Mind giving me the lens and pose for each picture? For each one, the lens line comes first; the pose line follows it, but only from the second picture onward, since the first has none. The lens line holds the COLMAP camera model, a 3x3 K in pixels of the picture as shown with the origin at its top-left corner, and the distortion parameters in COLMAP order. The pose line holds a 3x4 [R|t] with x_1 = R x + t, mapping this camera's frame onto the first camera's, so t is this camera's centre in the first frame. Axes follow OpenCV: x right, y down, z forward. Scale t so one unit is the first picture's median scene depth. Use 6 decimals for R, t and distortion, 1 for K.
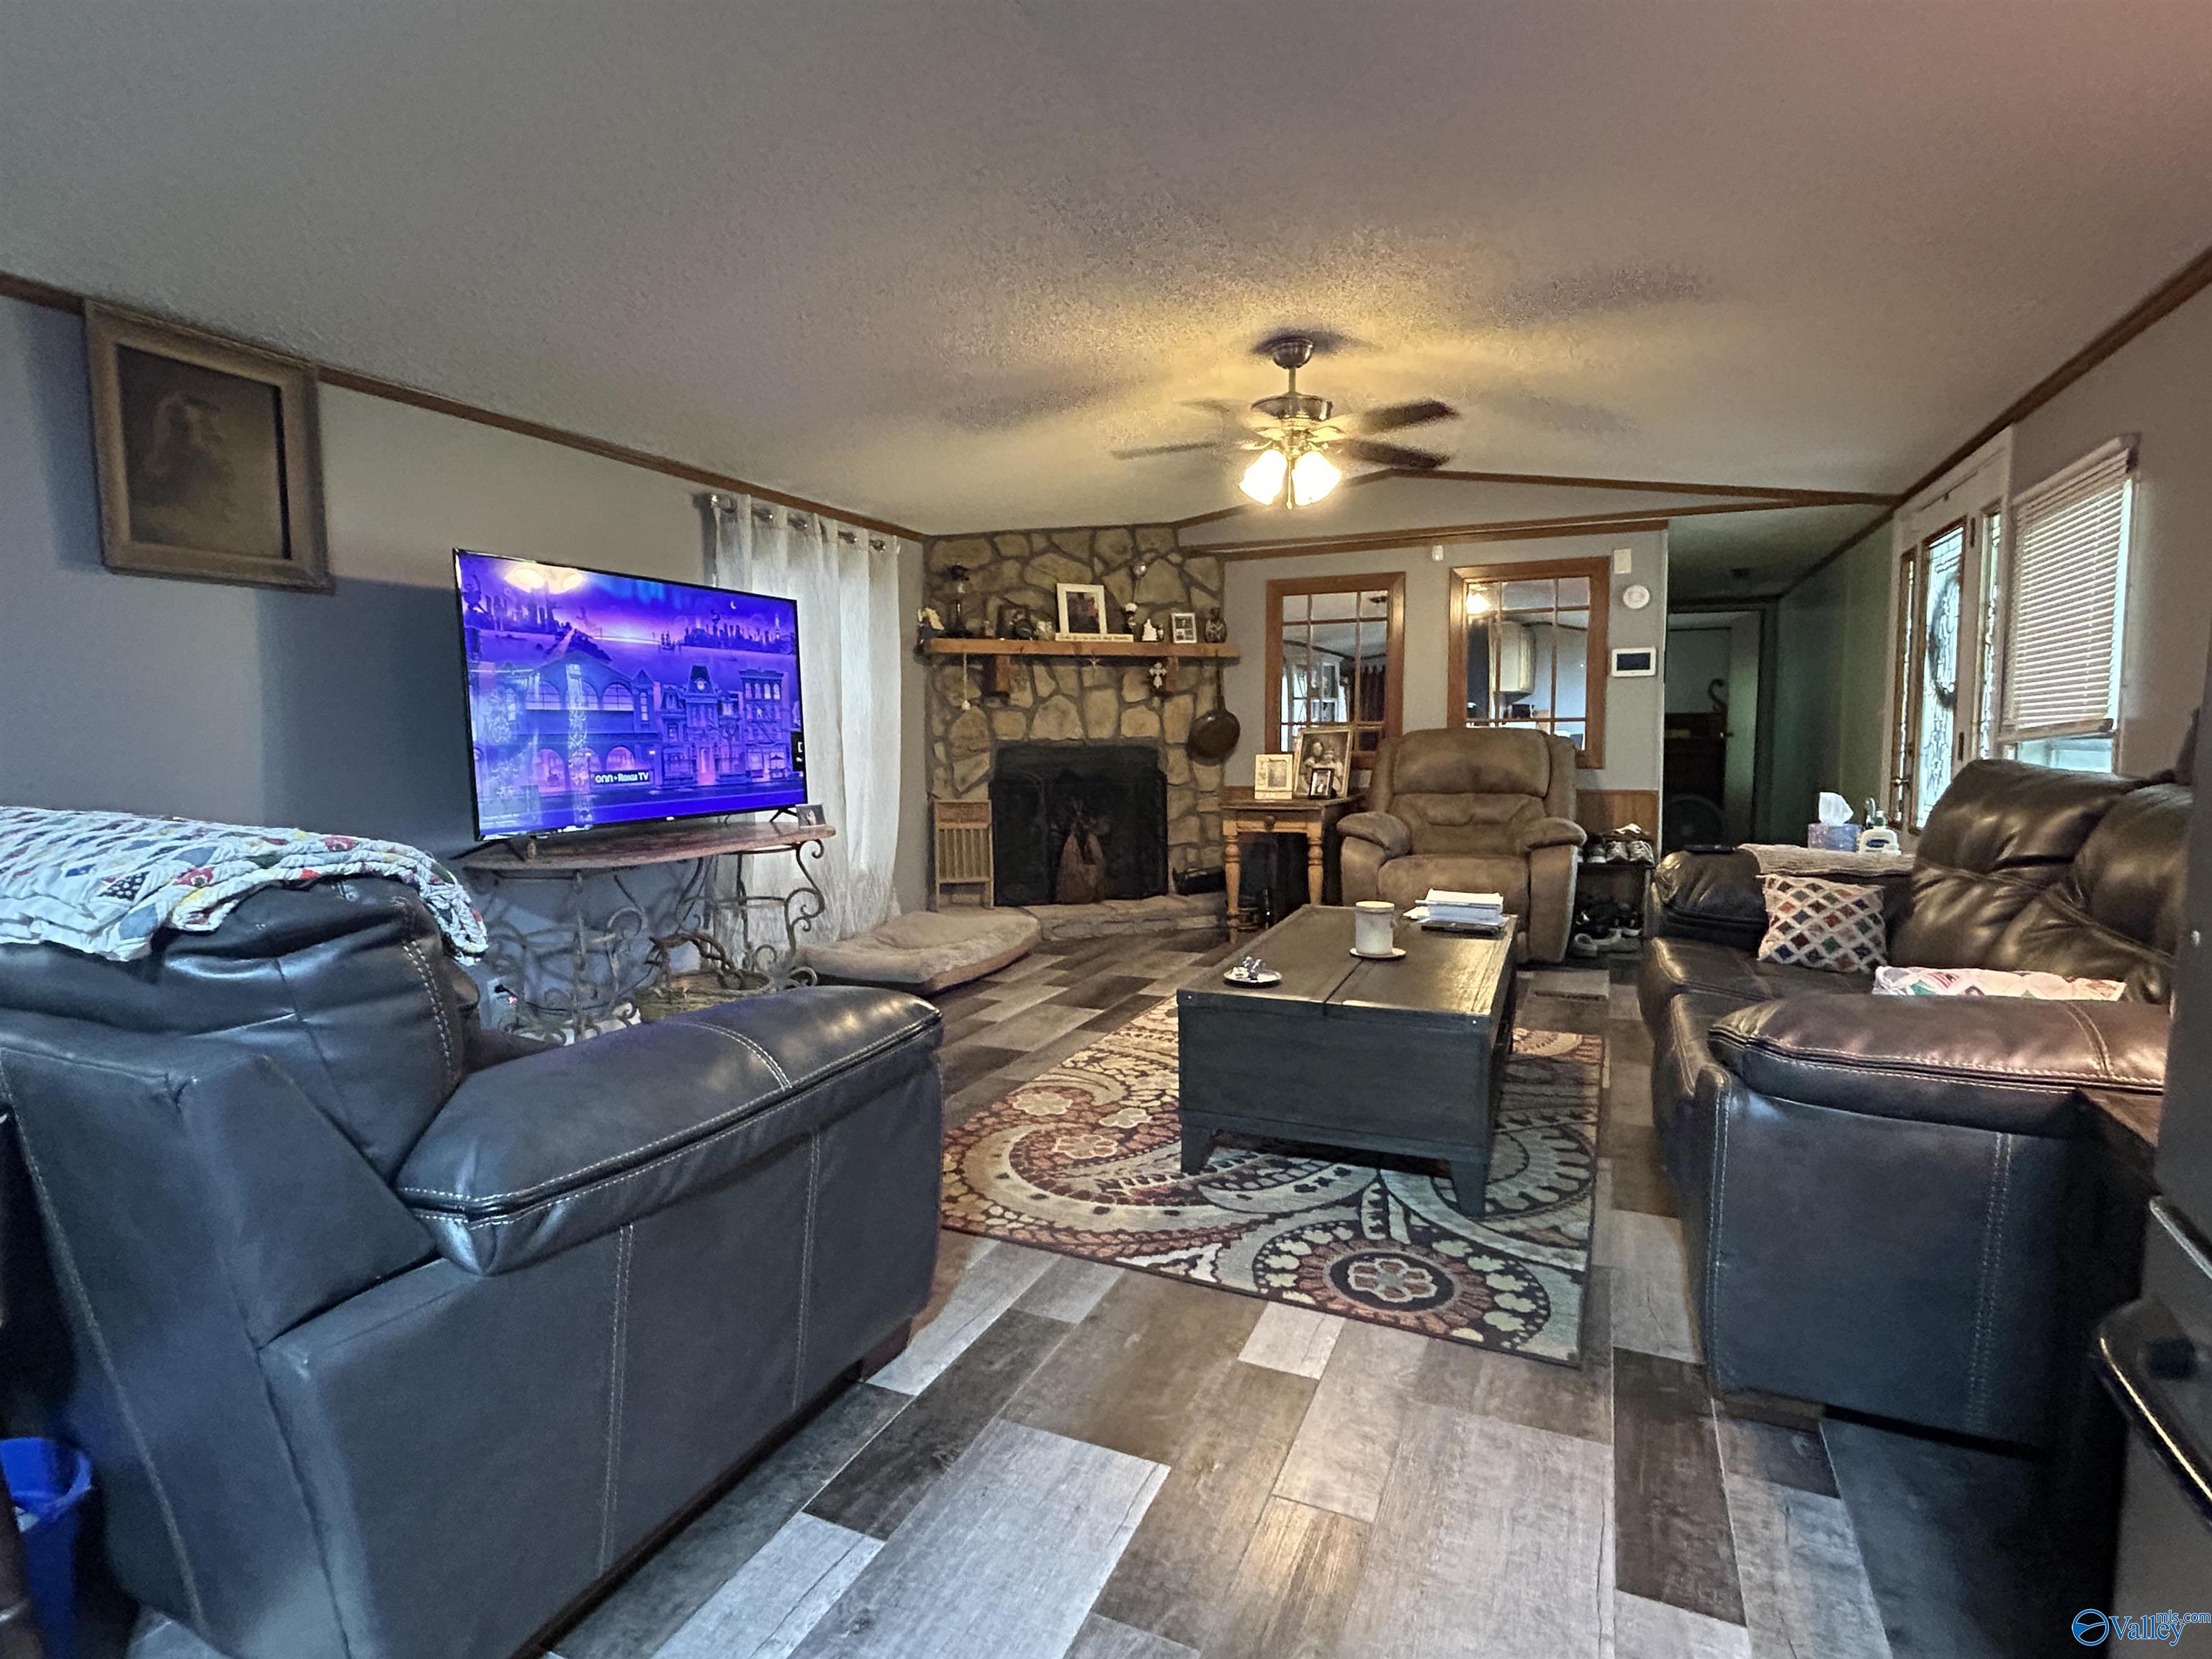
lens RADIAL K [[1103.4, 0, 1106.0], [0, 1103.4, 829.5], [0, 0, 1]] dist [-0.001641, -0.001403]
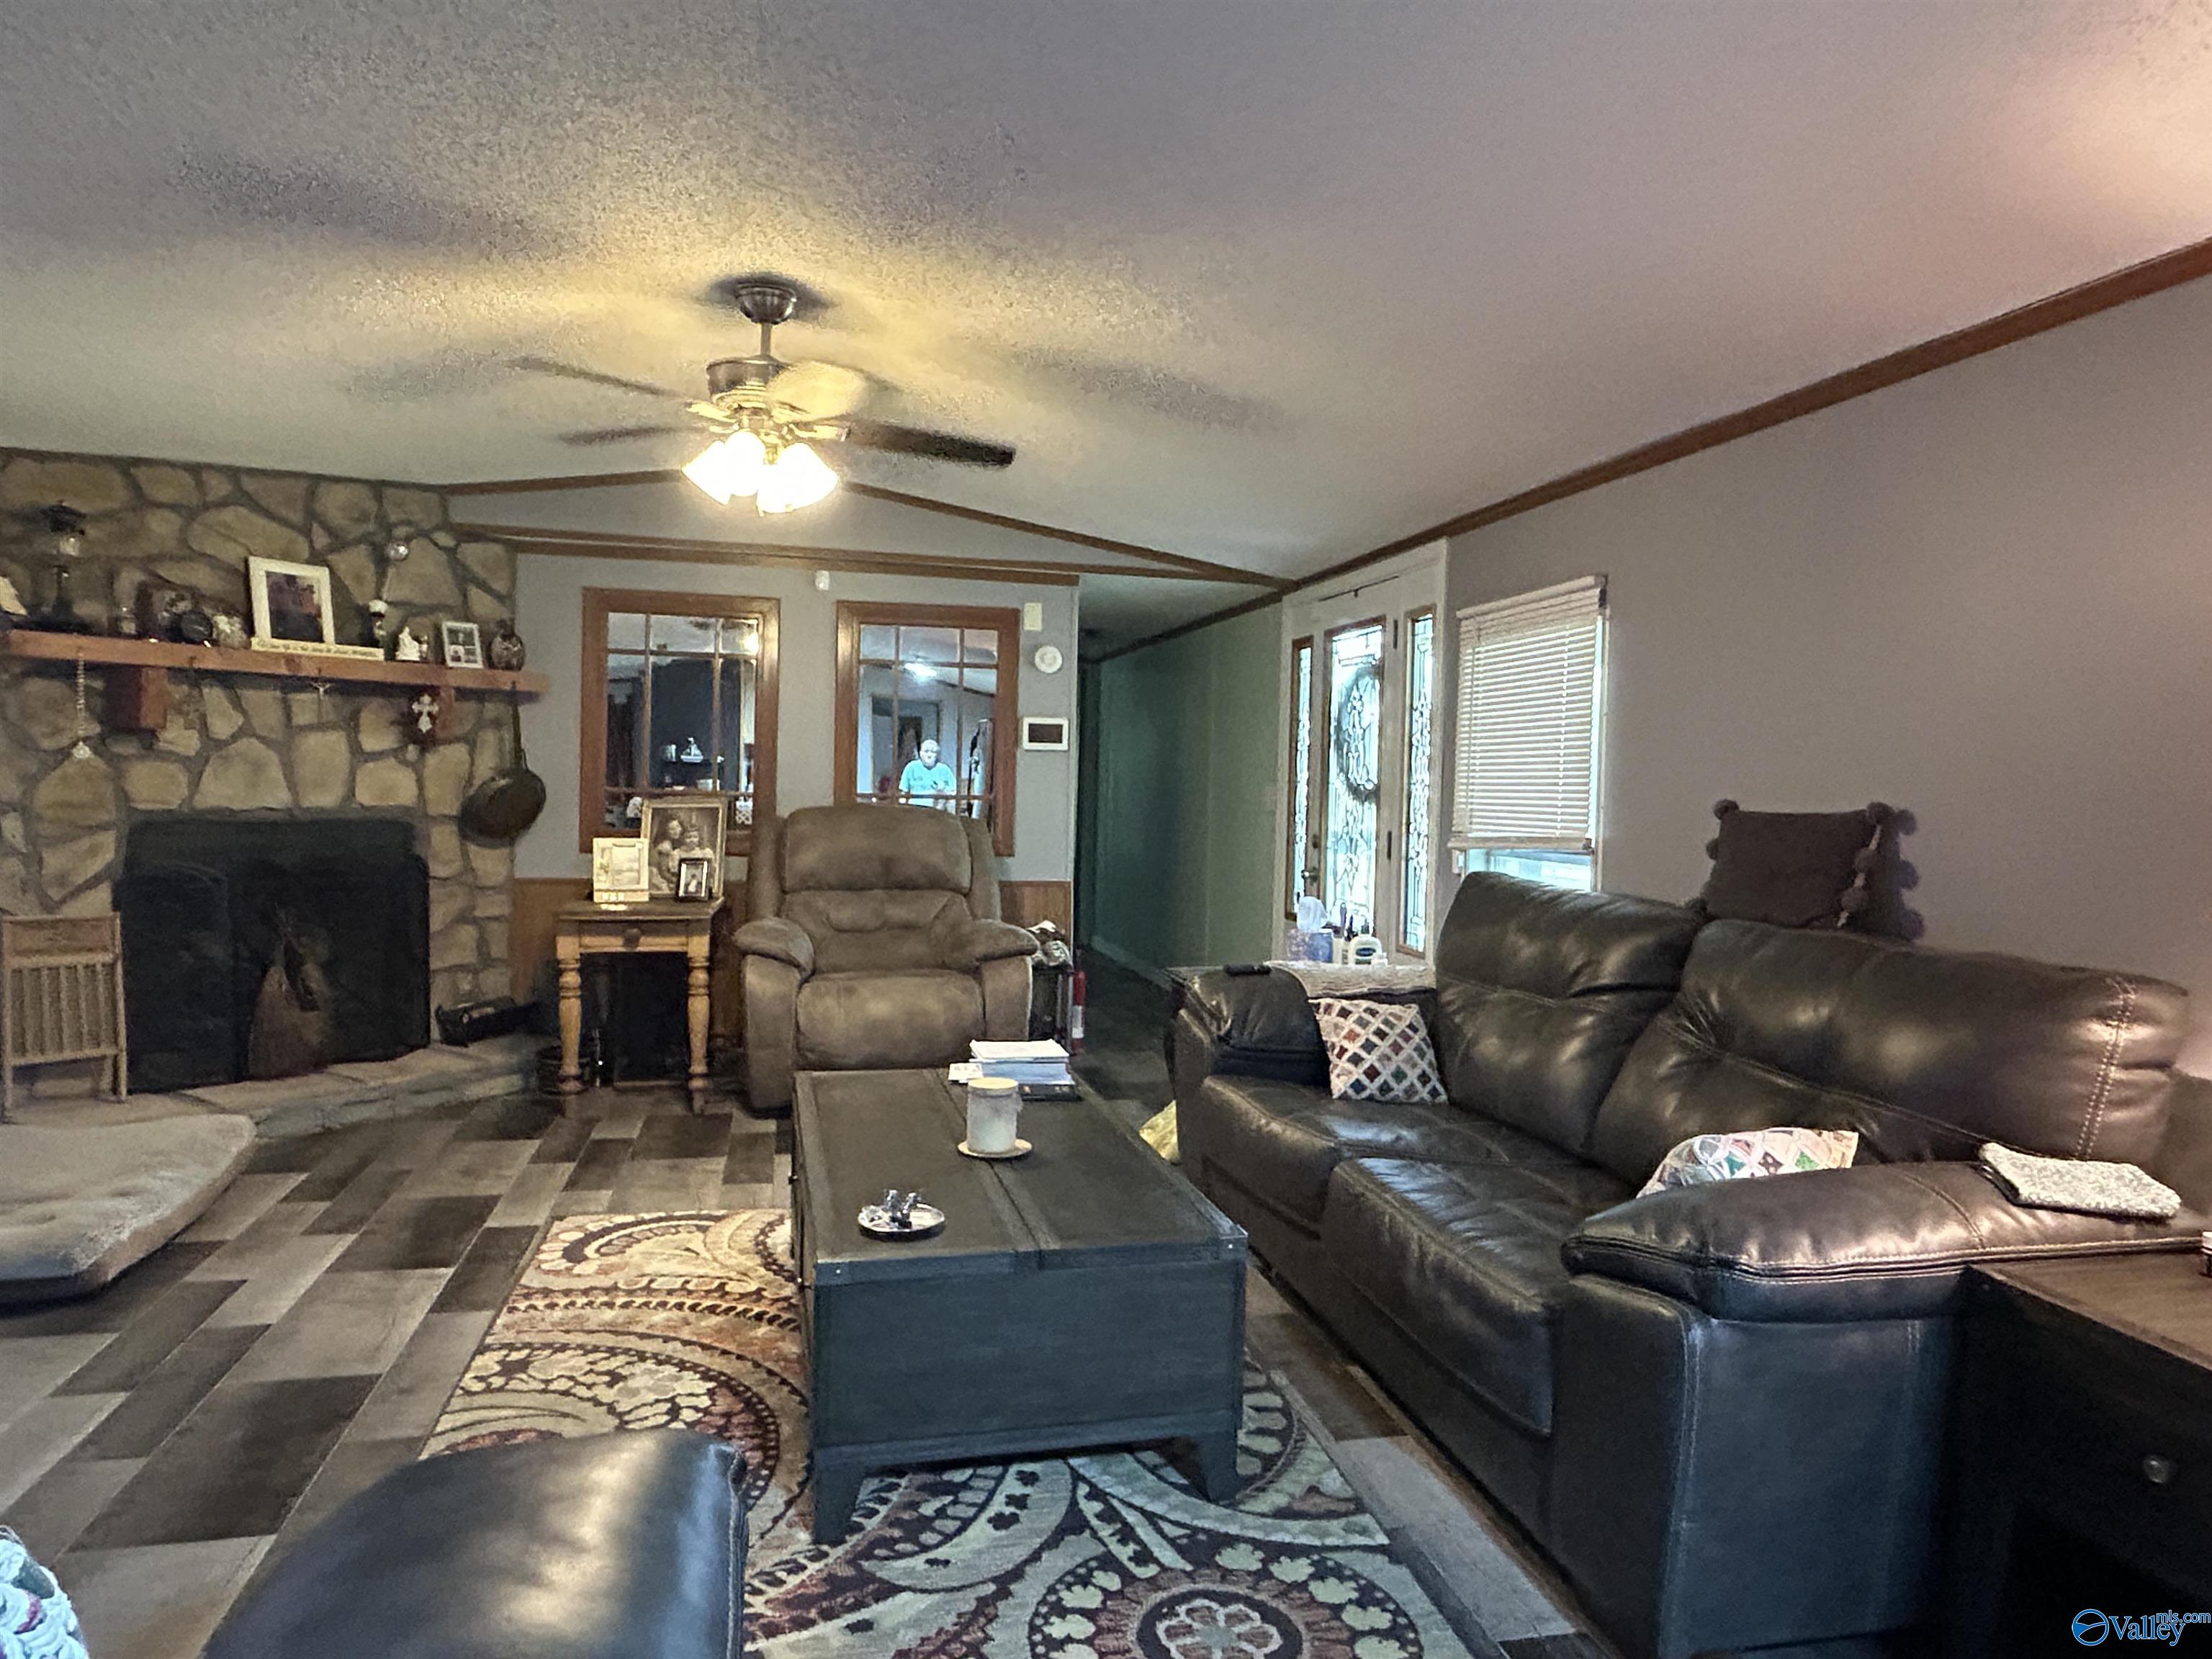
lens RADIAL K [[1386.4, 0, 1106.0], [0, 1386.4, 829.5], [0, 0, 1]] dist [-0.000209, -0.003417]
pose [[0.800413, 0.007628, 0.599401, -0.134020], [0.019820, 0.999036, -0.039182, -0.033764], [-0.599121, 0.043242, 0.799490, 0.110648]]
